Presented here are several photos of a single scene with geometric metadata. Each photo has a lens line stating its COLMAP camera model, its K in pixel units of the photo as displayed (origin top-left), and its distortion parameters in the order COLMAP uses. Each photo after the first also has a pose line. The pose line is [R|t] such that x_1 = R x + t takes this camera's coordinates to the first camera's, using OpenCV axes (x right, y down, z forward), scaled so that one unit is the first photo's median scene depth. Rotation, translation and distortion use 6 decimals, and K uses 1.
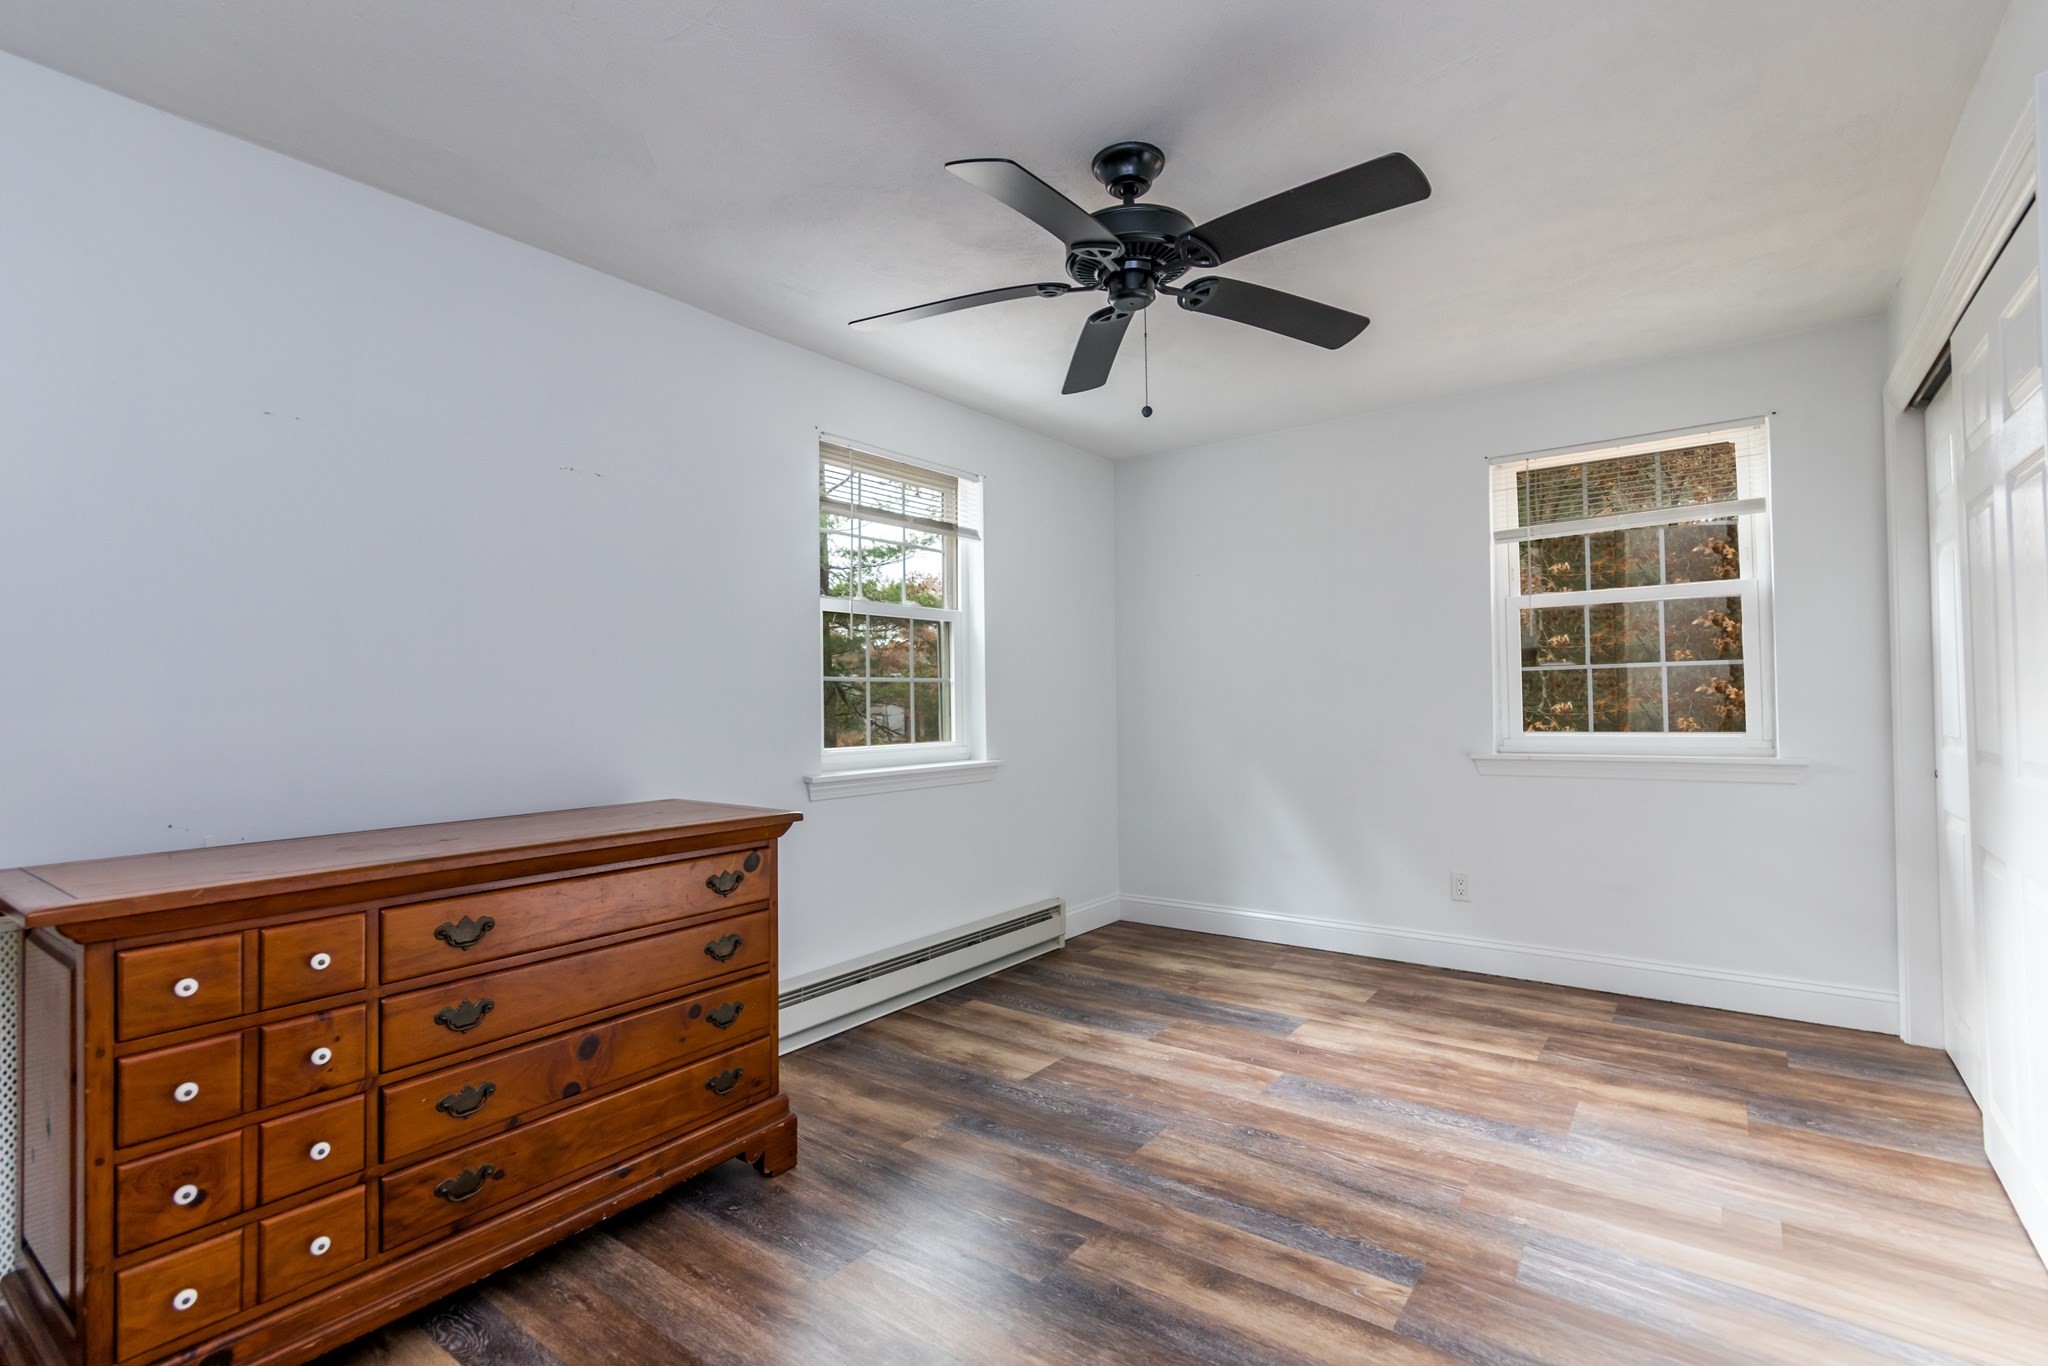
lens RADIAL K [[941.1, 0, 1030.2], [0, 941.1, 687.5], [0, 0, 1]] dist [-0.001716, 0.000390]
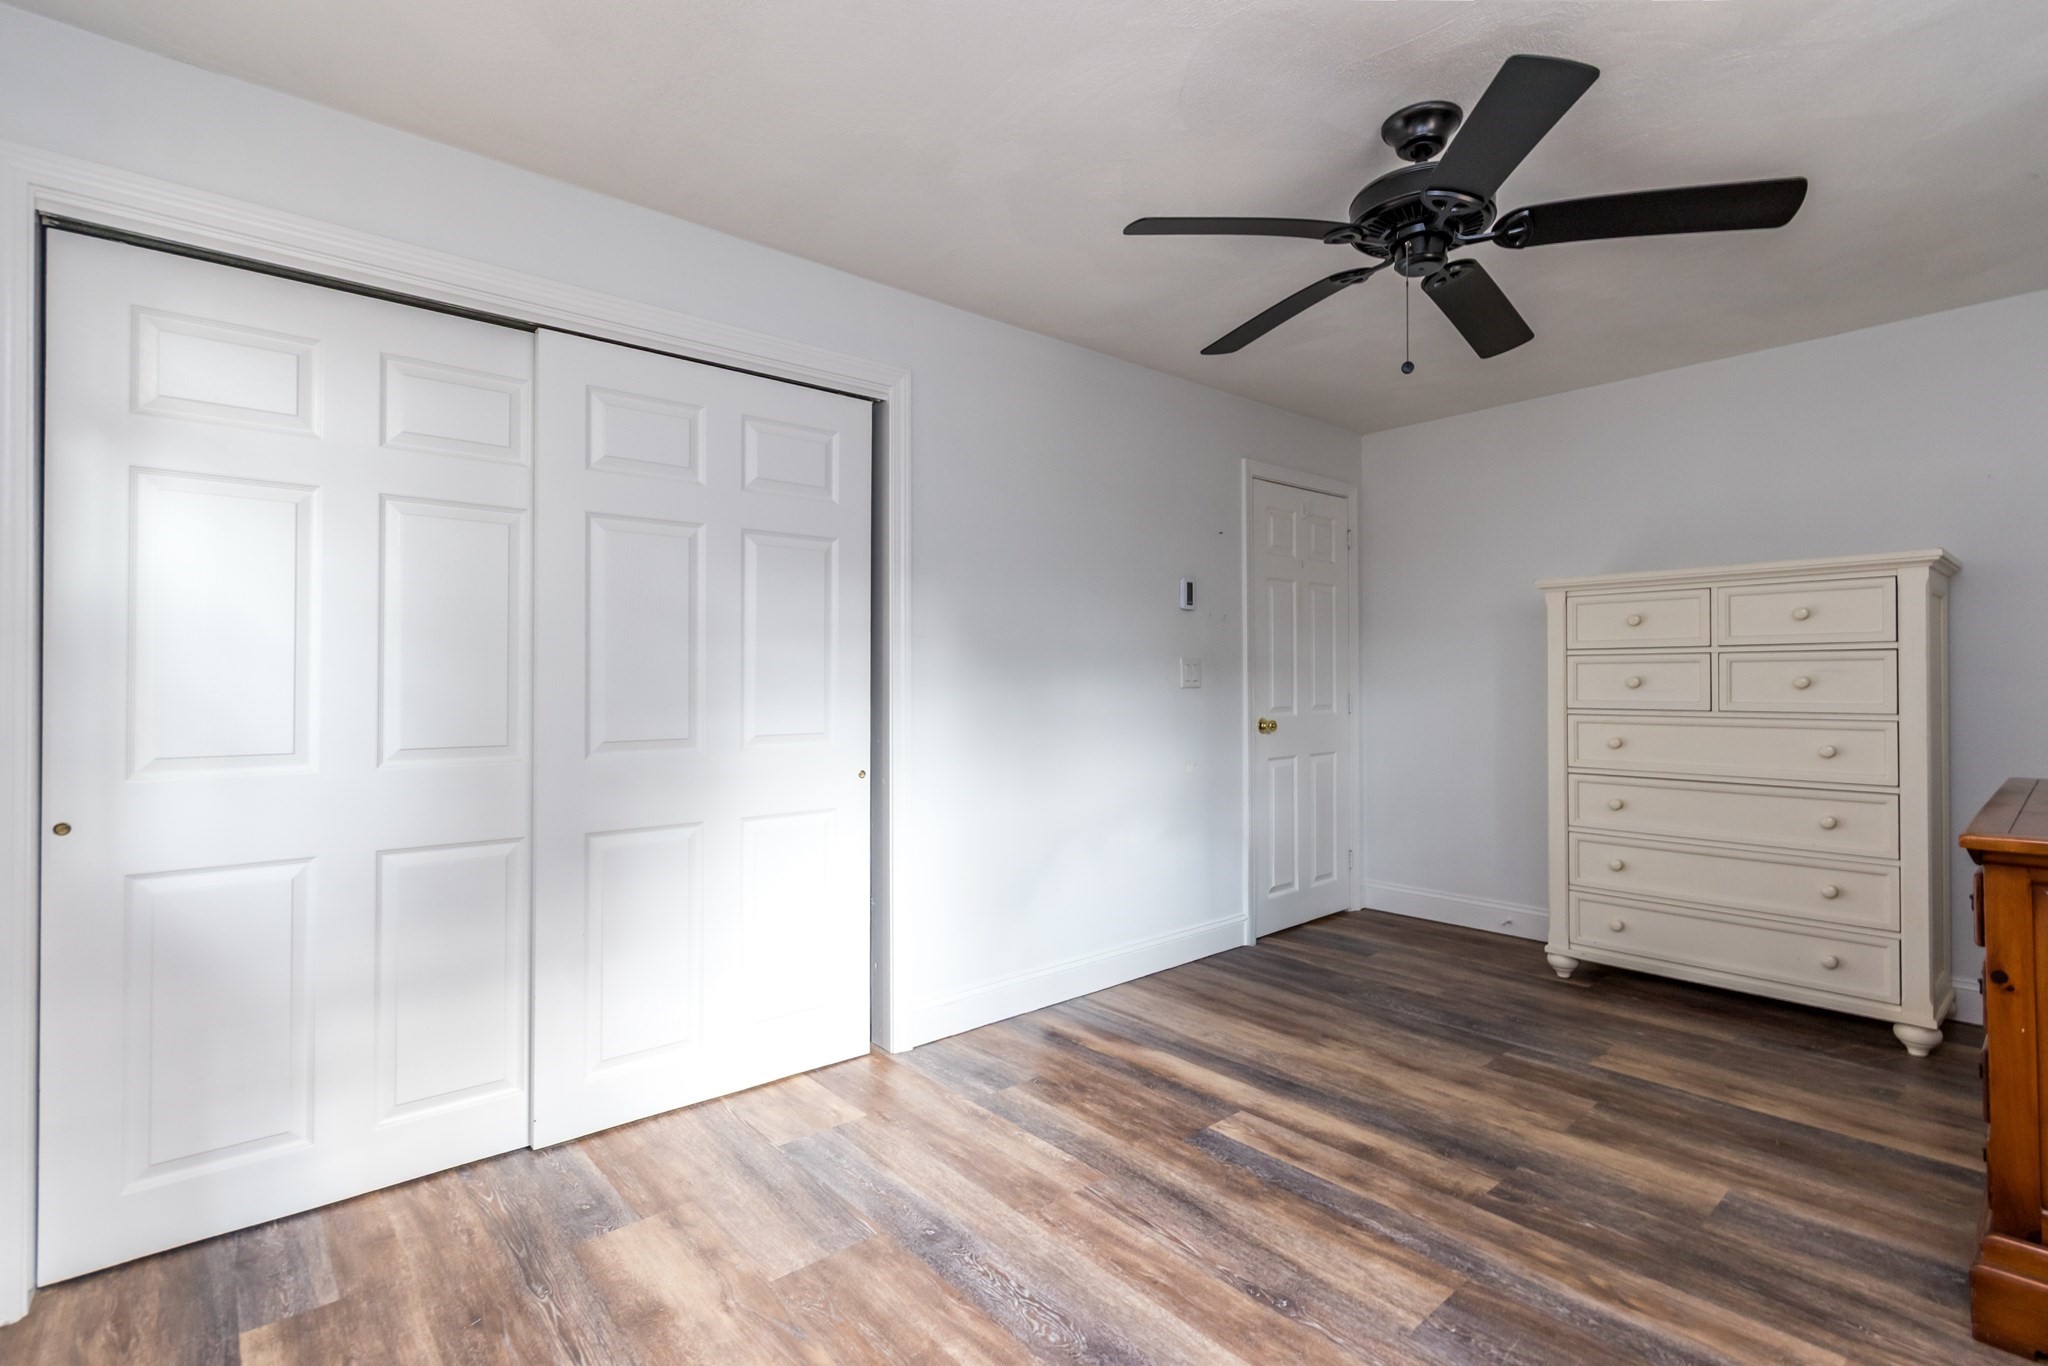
lens RADIAL K [[941.1, 0, 1030.2], [0, 941.1, 687.5], [0, 0, 1]] dist [-0.001716, 0.000390]
pose [[-0.975921, 0.021082, 0.217102, 0.289215], [0.018032, 0.999709, -0.016020, 0.027325], [-0.217377, -0.011719, -0.976017, 1.951168]]
